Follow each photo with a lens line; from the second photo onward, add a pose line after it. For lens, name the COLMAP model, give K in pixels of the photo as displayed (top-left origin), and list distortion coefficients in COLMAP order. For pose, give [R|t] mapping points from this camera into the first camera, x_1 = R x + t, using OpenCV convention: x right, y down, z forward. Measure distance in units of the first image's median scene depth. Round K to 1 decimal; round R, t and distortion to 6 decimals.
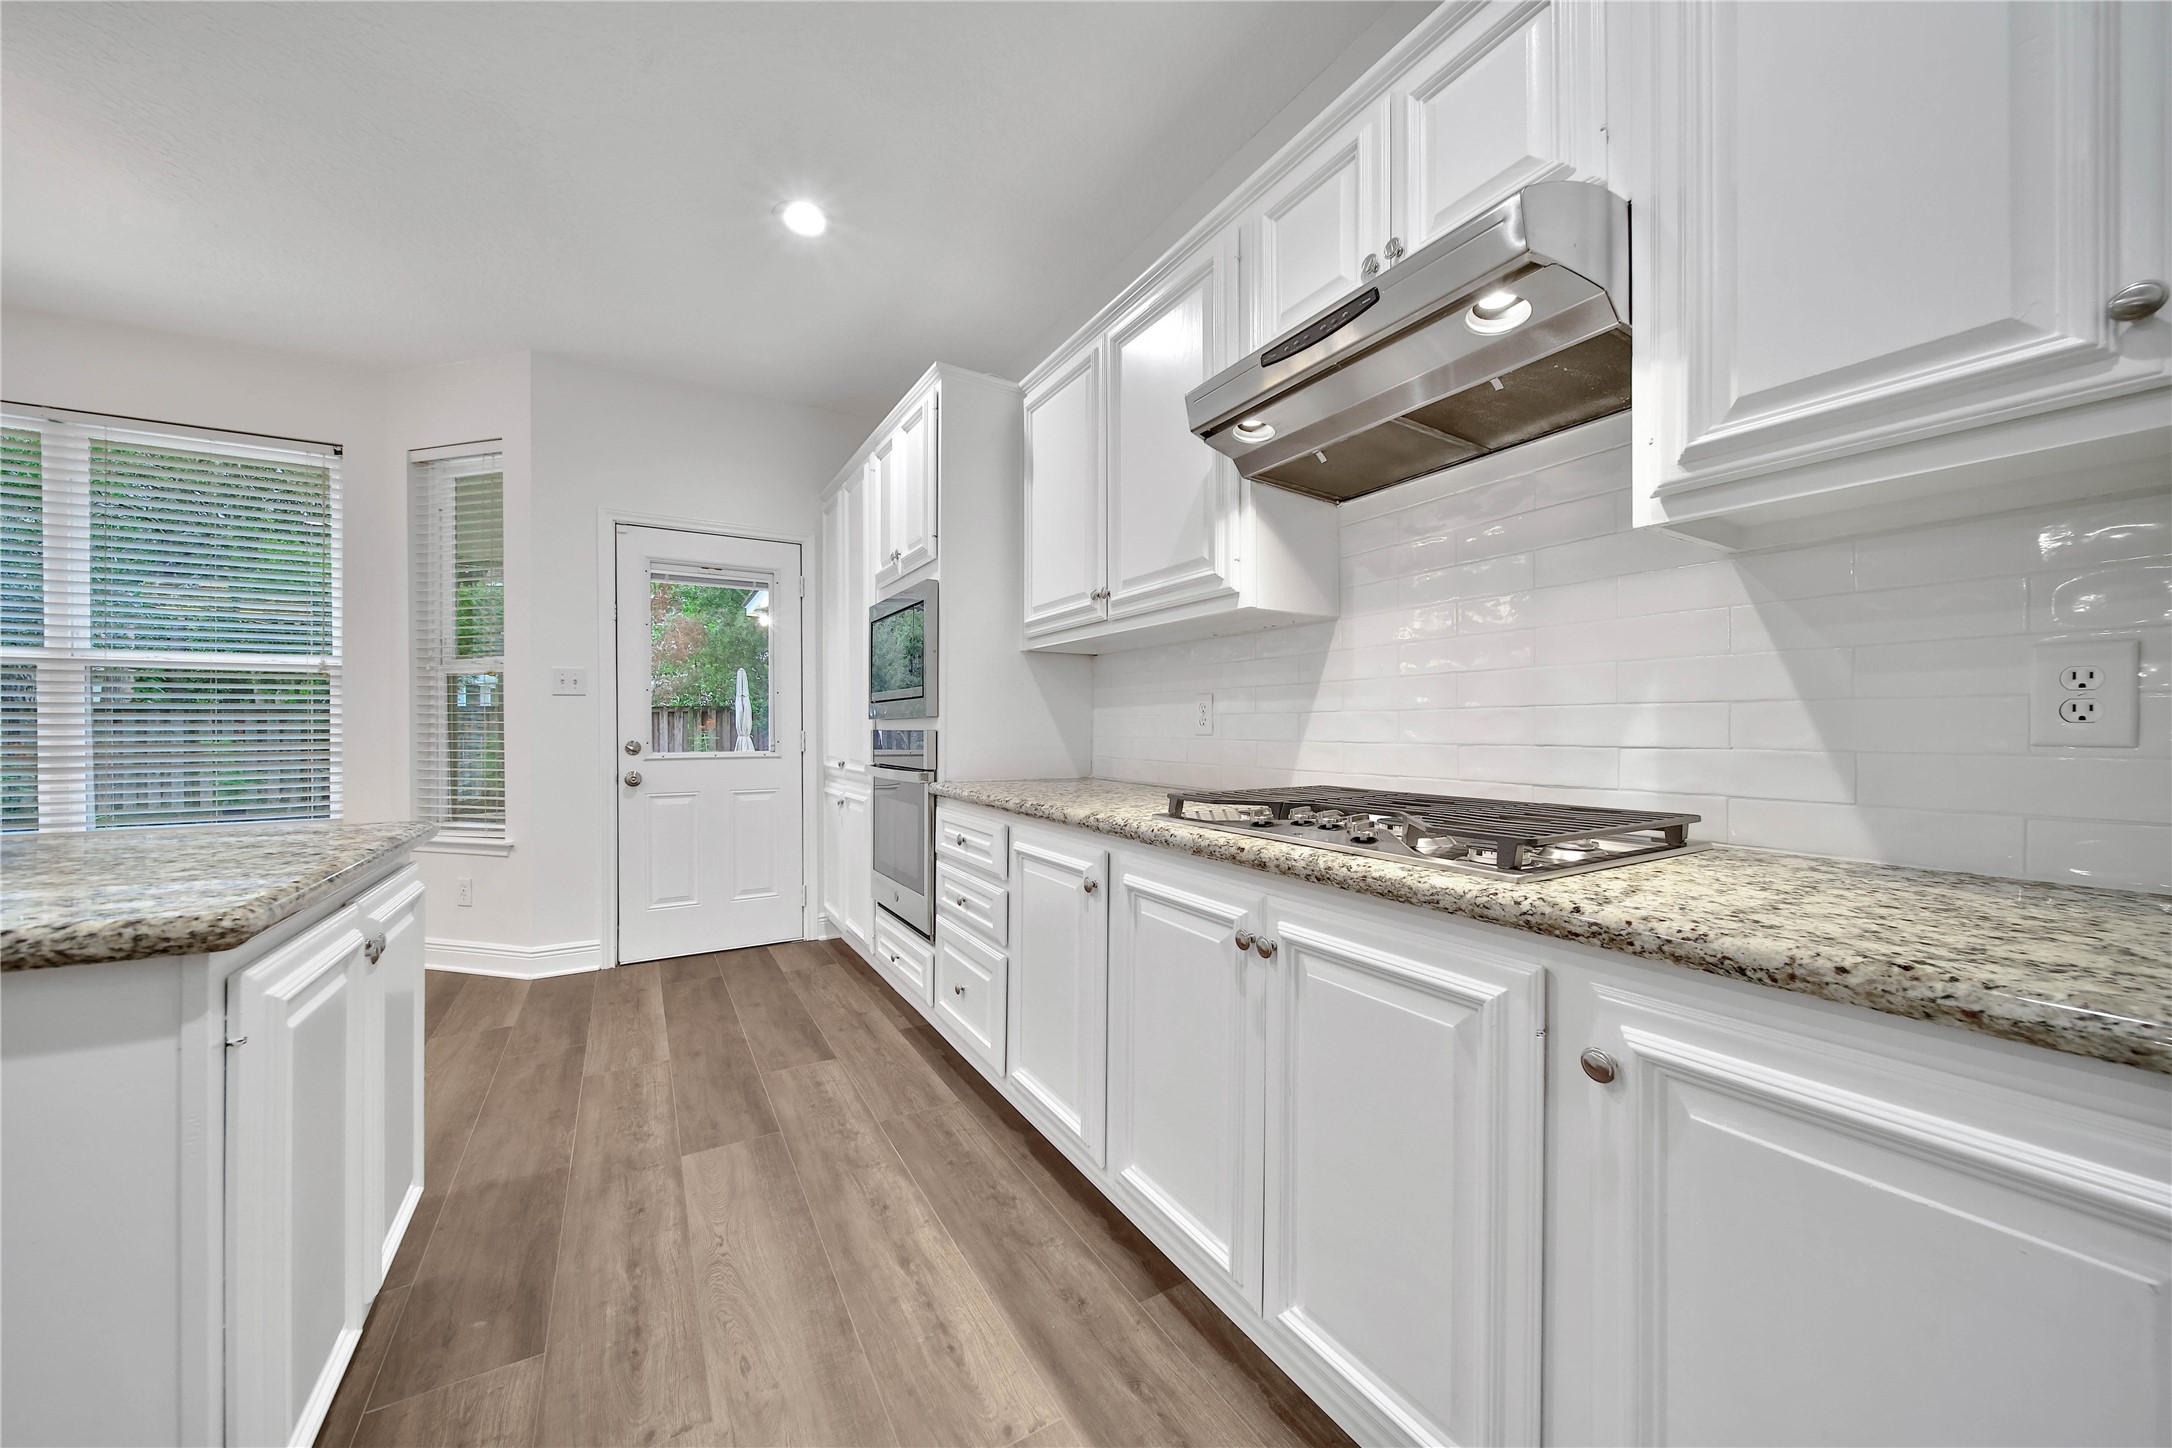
lens RADIAL K [[792.6, 0, 1089.5], [0, 792.6, 727.2], [0, 0, 1]] dist [0.000672, -0.000303]
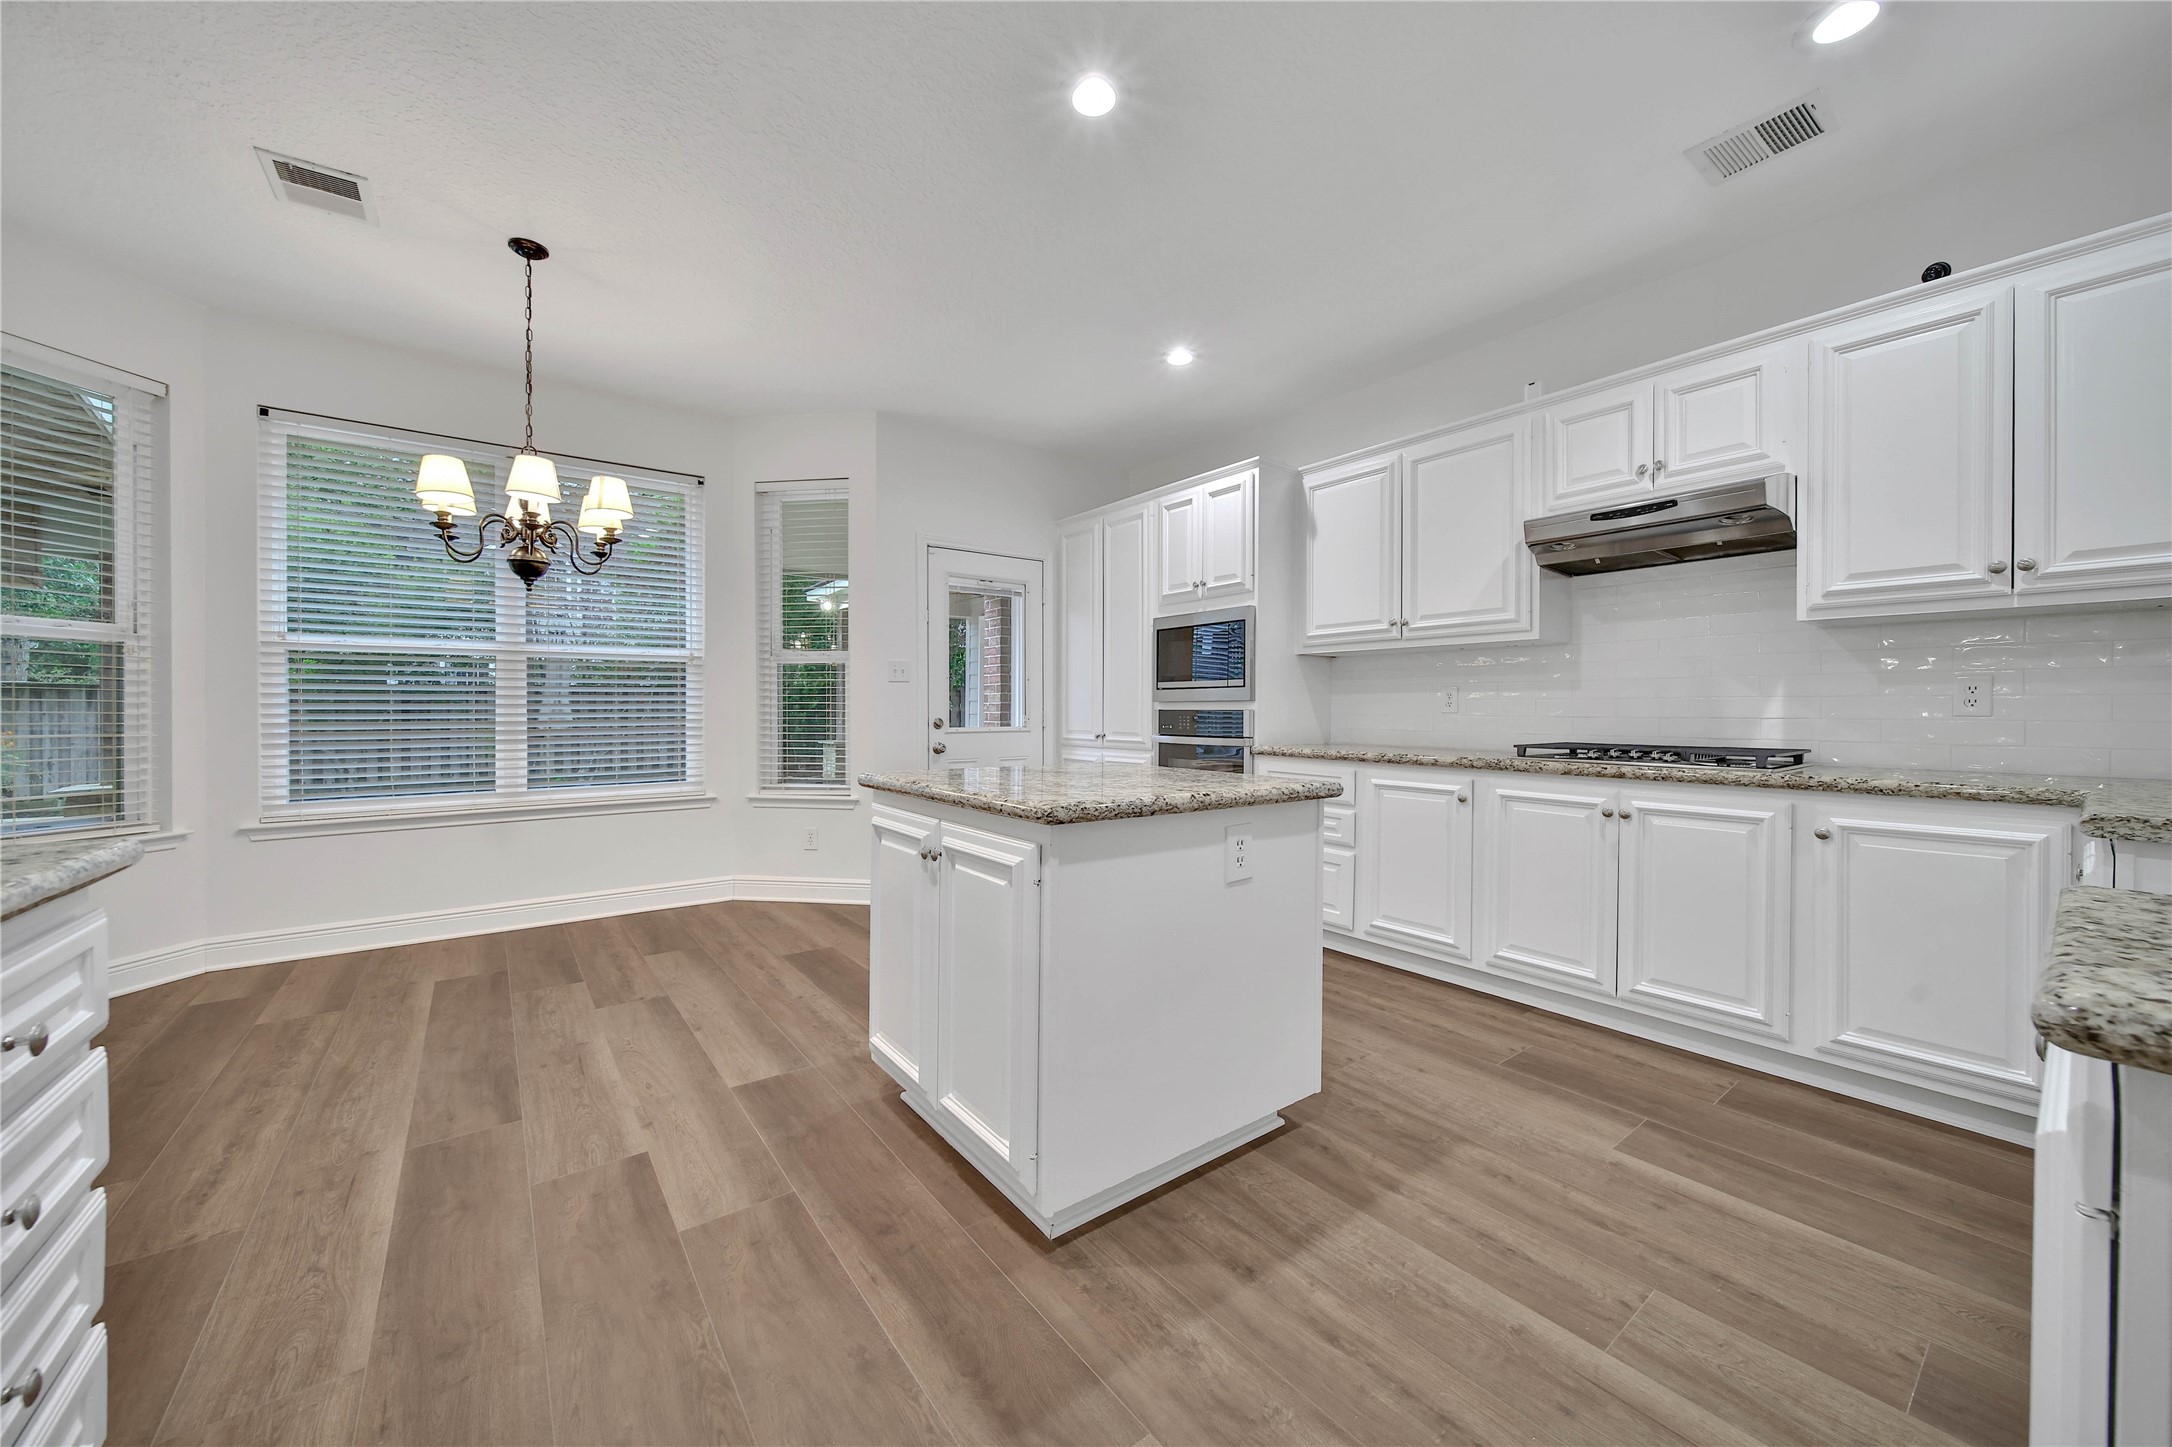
lens RADIAL K [[803.0, 0, 1113.4], [0, 803.0, 716.0], [0, 0, 1]] dist [-0.007184, -0.000156]
pose [[0.992374, 0.000999, 0.123260, -0.530964], [-0.002028, 0.999964, 0.008226, 0.002941], [-0.123247, -0.008413, 0.992340, -0.353918]]
